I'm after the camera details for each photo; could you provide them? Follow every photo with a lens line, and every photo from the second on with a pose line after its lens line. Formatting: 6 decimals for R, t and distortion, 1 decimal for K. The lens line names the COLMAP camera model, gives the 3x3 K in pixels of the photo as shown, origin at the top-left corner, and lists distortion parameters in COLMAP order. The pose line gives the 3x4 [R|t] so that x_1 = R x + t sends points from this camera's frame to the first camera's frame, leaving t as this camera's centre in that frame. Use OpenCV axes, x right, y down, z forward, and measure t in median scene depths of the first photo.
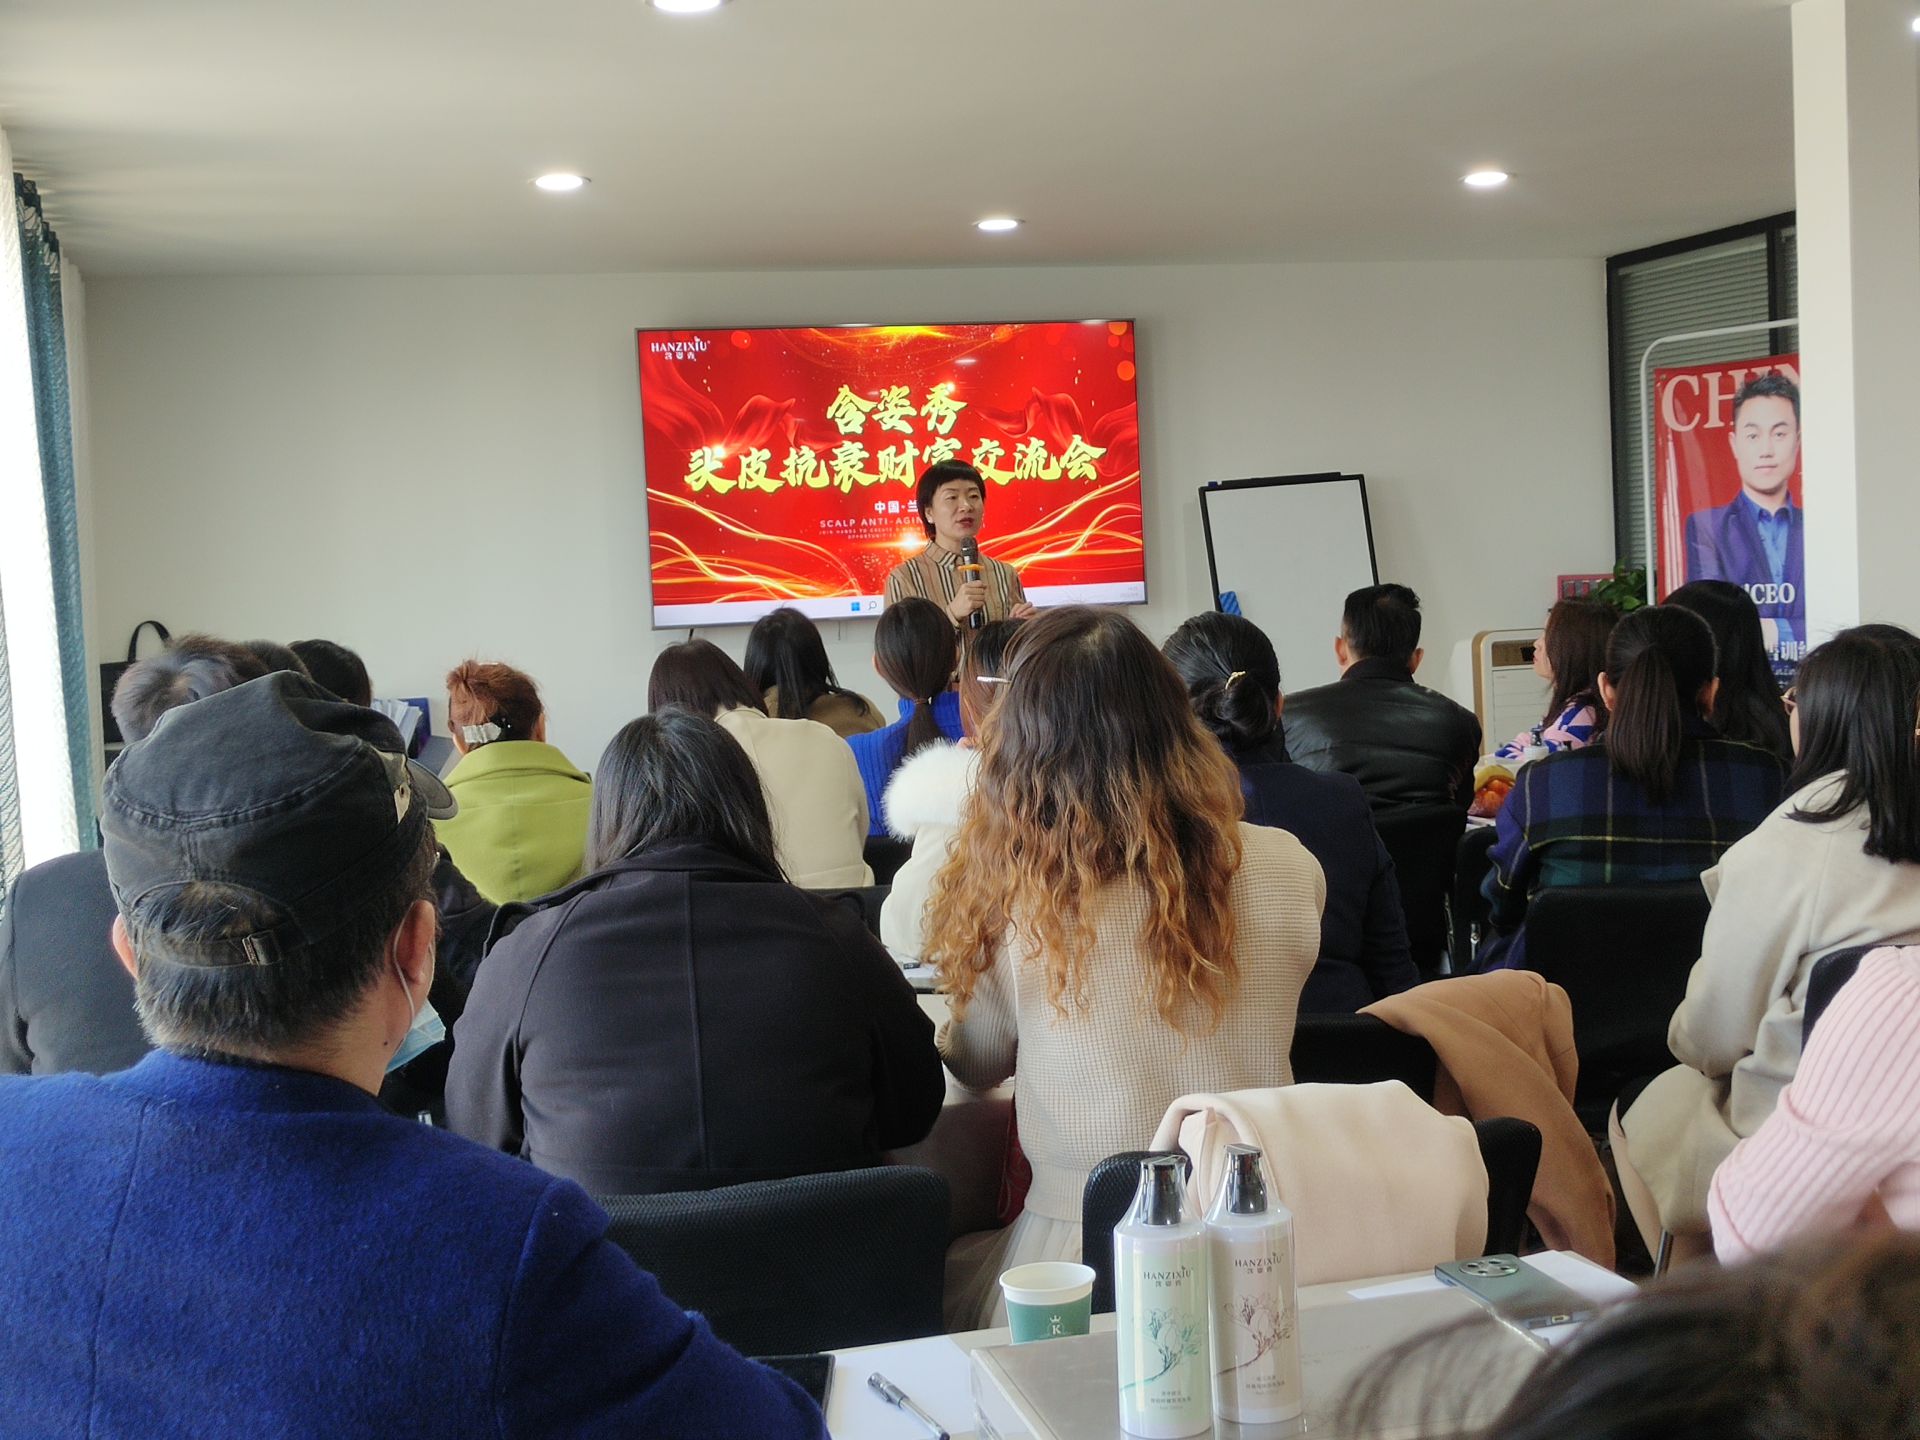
lens RADIAL K [[2482.3, 0, 960.0], [0, 2482.3, 720.0], [0, 0, 1]] dist [0.056773, -0.020870]
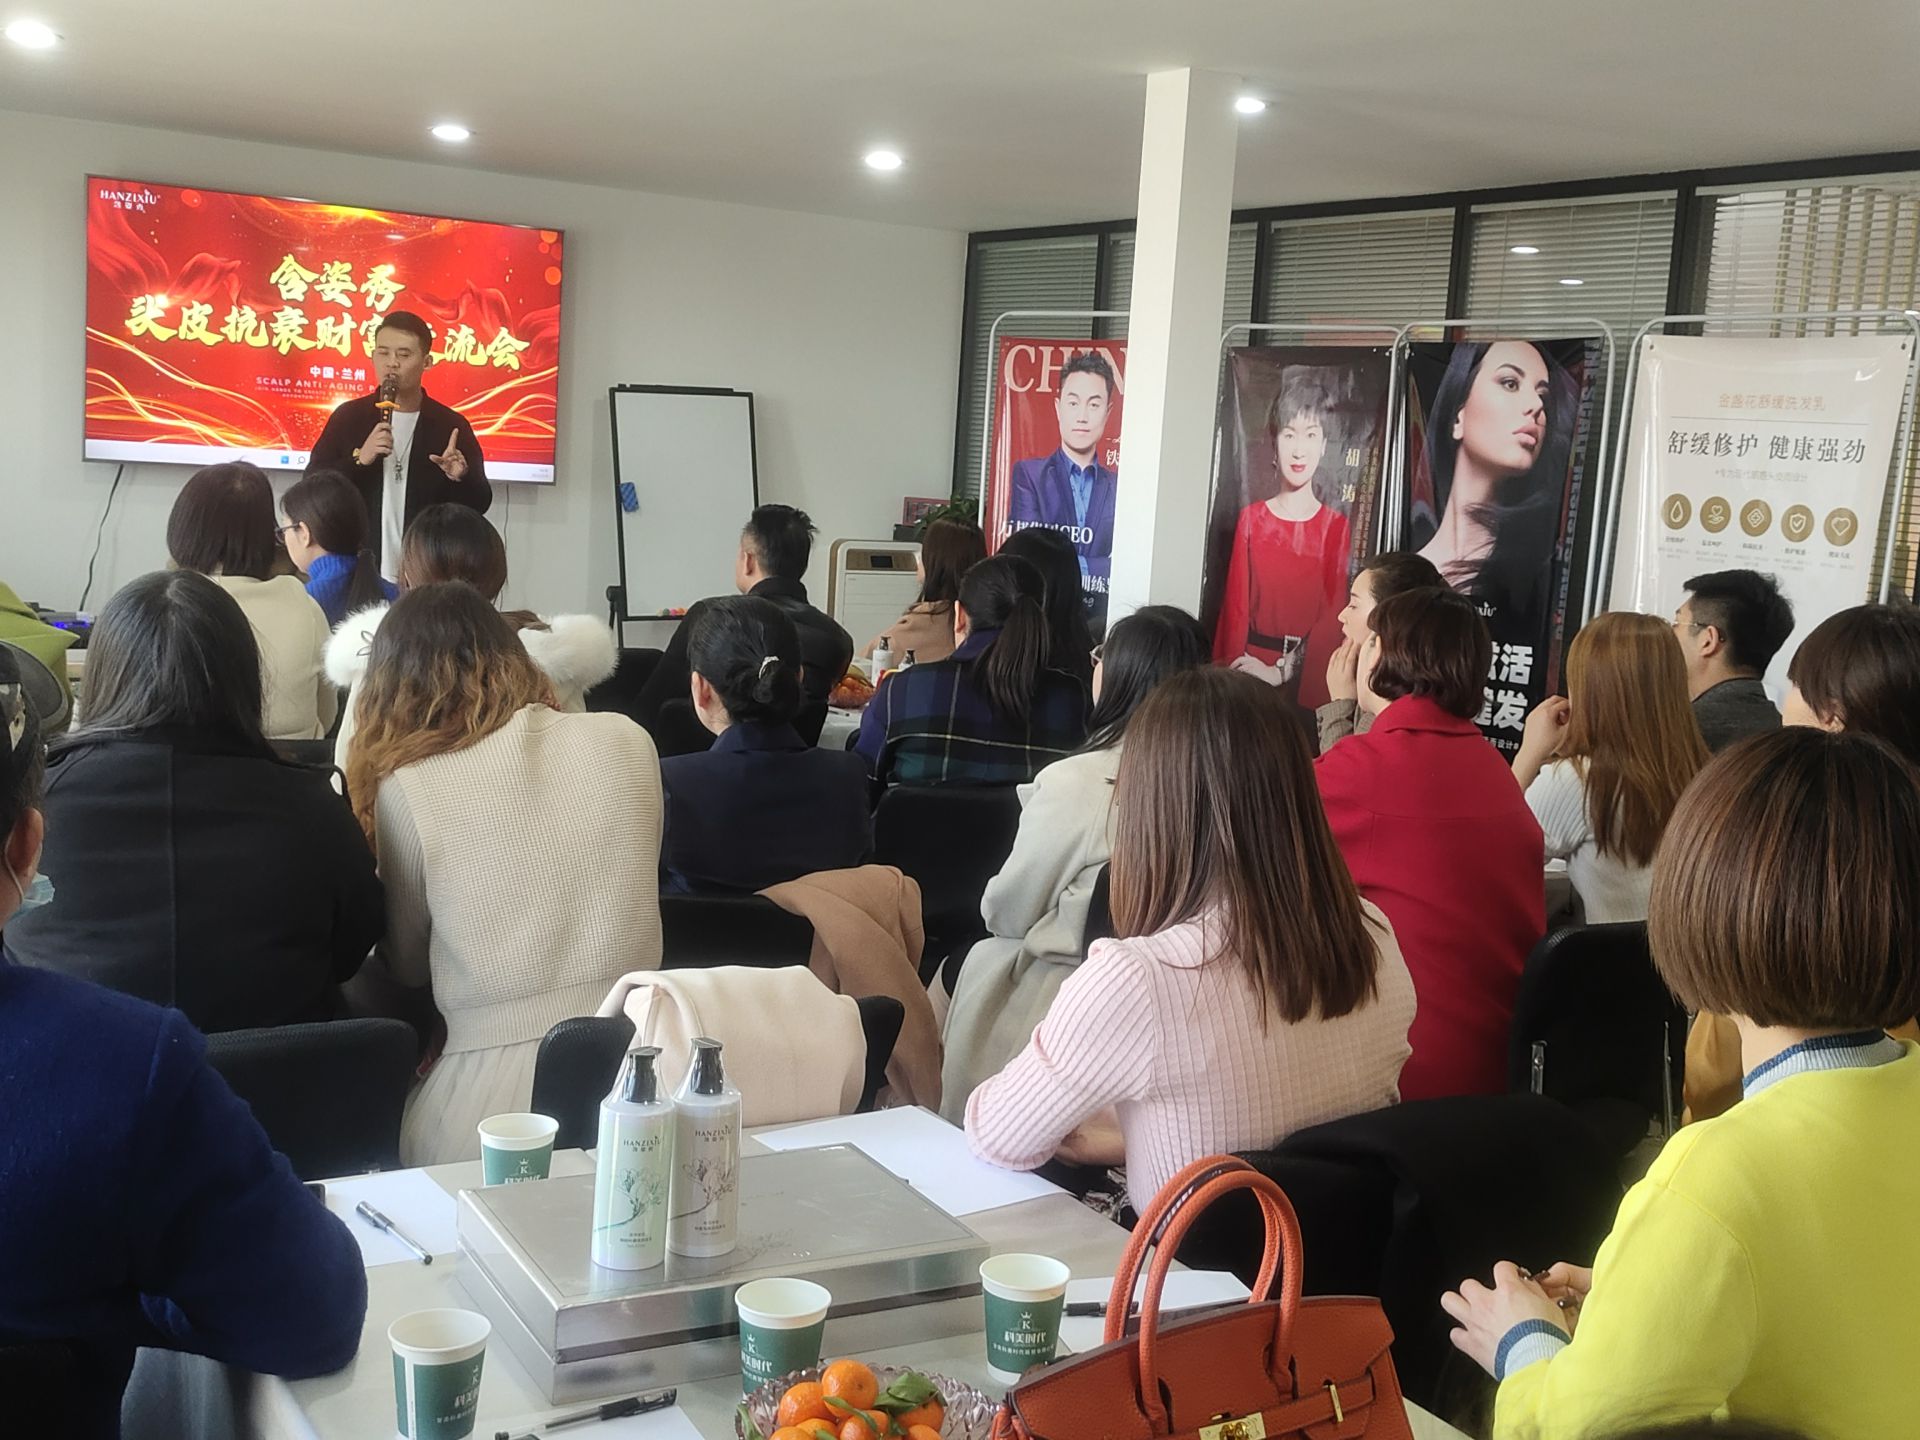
lens RADIAL K [[2185.9, 0, 960.0], [0, 2185.9, 720.0], [0, 0, 1]] dist [0.061864, -0.043304]
pose [[0.957604, 0.075405, 0.278045, -0.018295], [-0.094133, 0.994060, 0.054616, -0.013014], [-0.272275, -0.078474, 0.959014, -0.015790]]
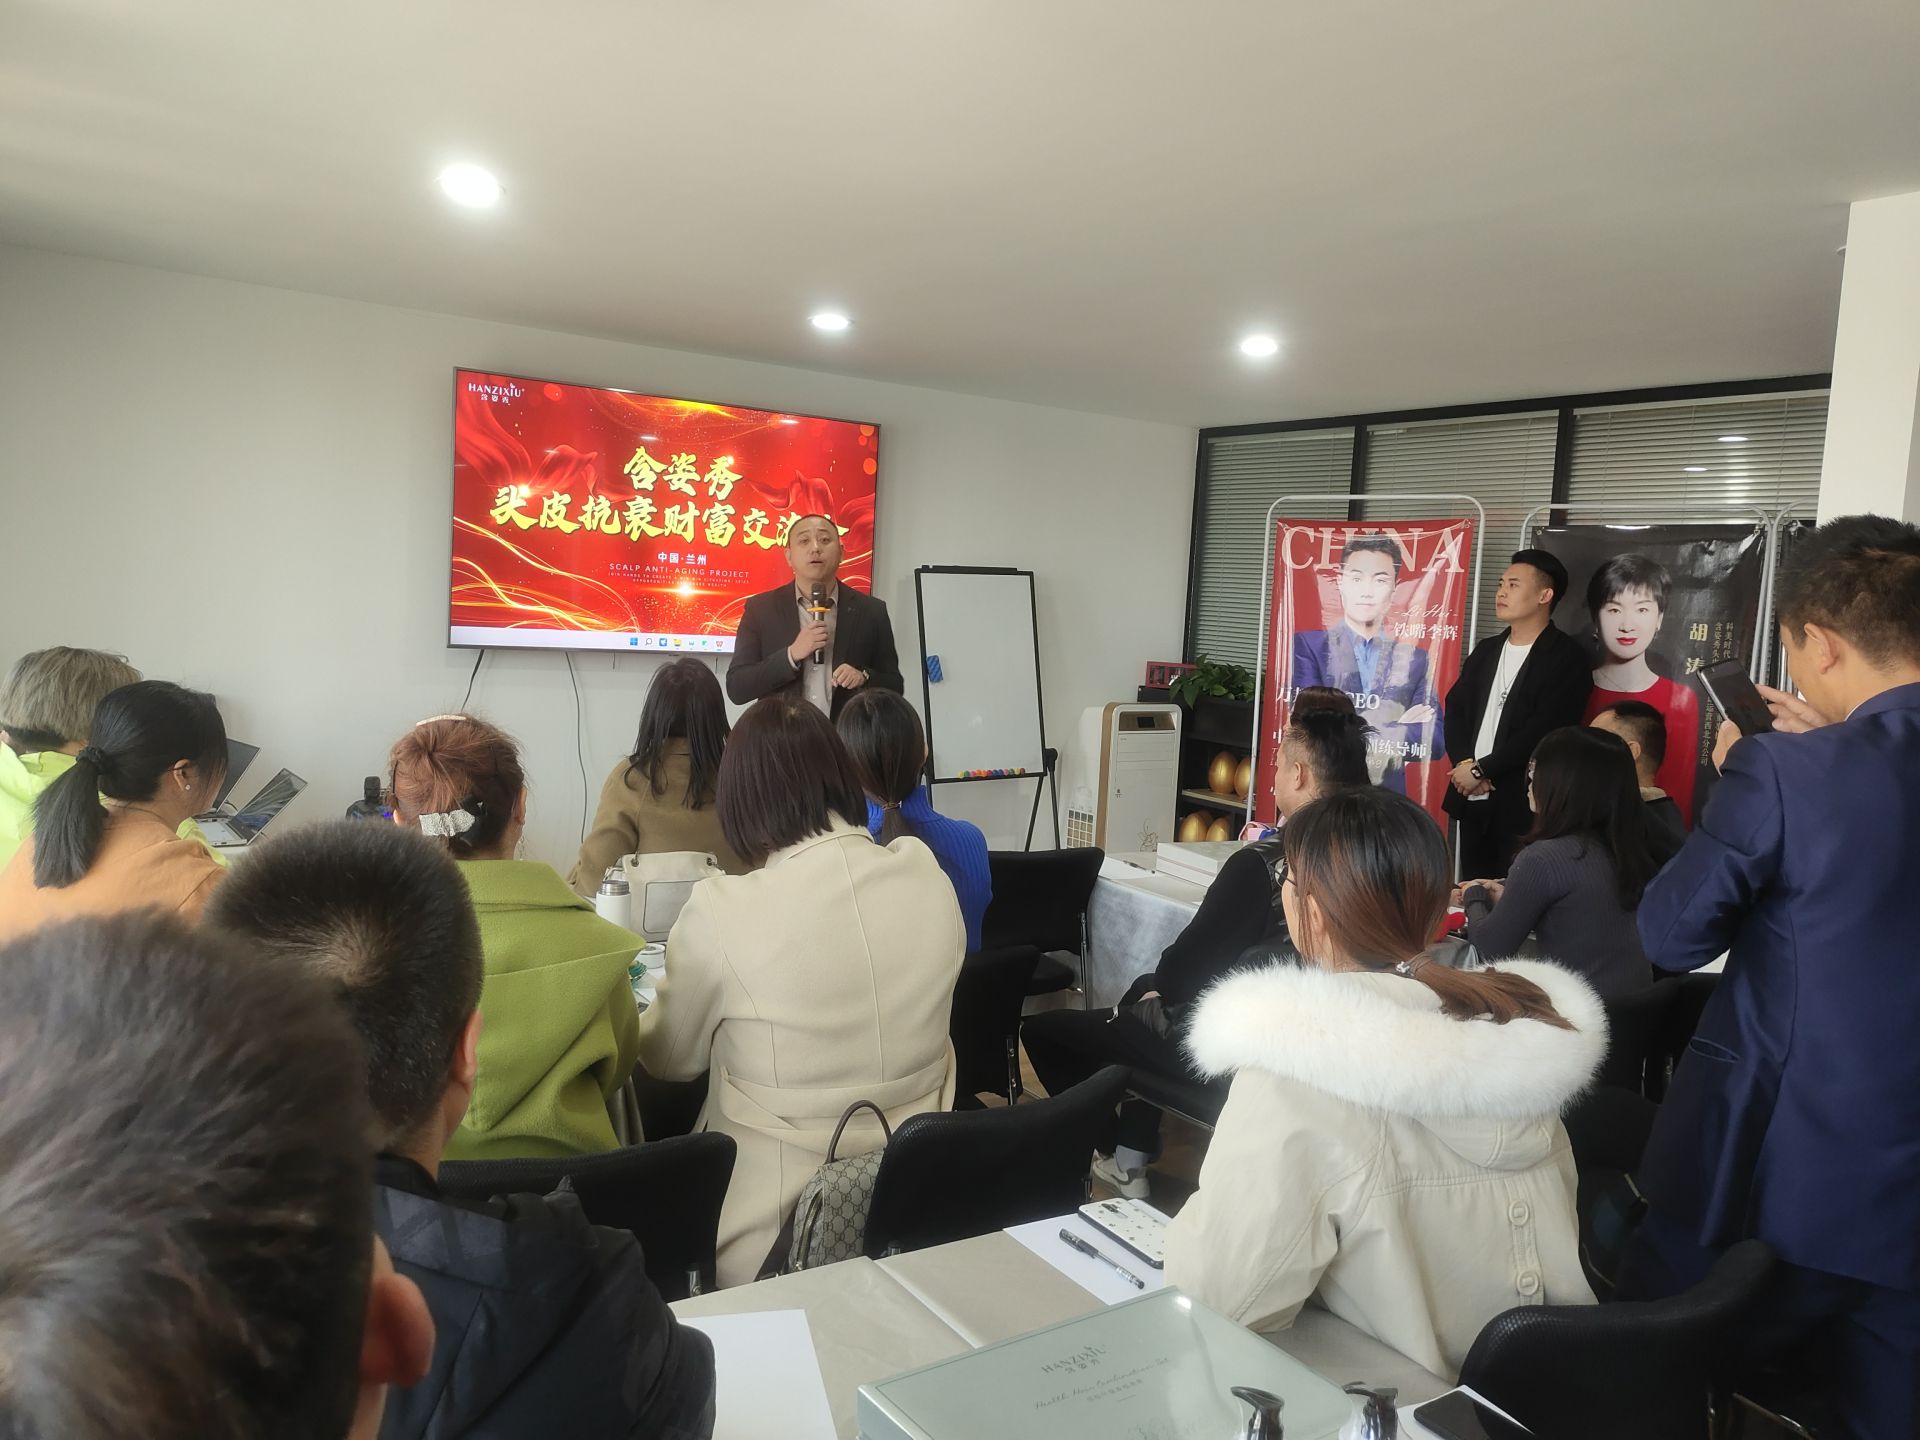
lens RADIAL K [[1473.8, 0, 960.0], [0, 1473.8, 720.0], [0, 0, 1]] dist [0.042834, -0.000387]
pose [[0.944042, 0.074712, 0.321251, -0.116665], [-0.082246, 0.996563, 0.009925, -0.029224], [-0.319405, -0.035791, 0.946942, 0.312737]]
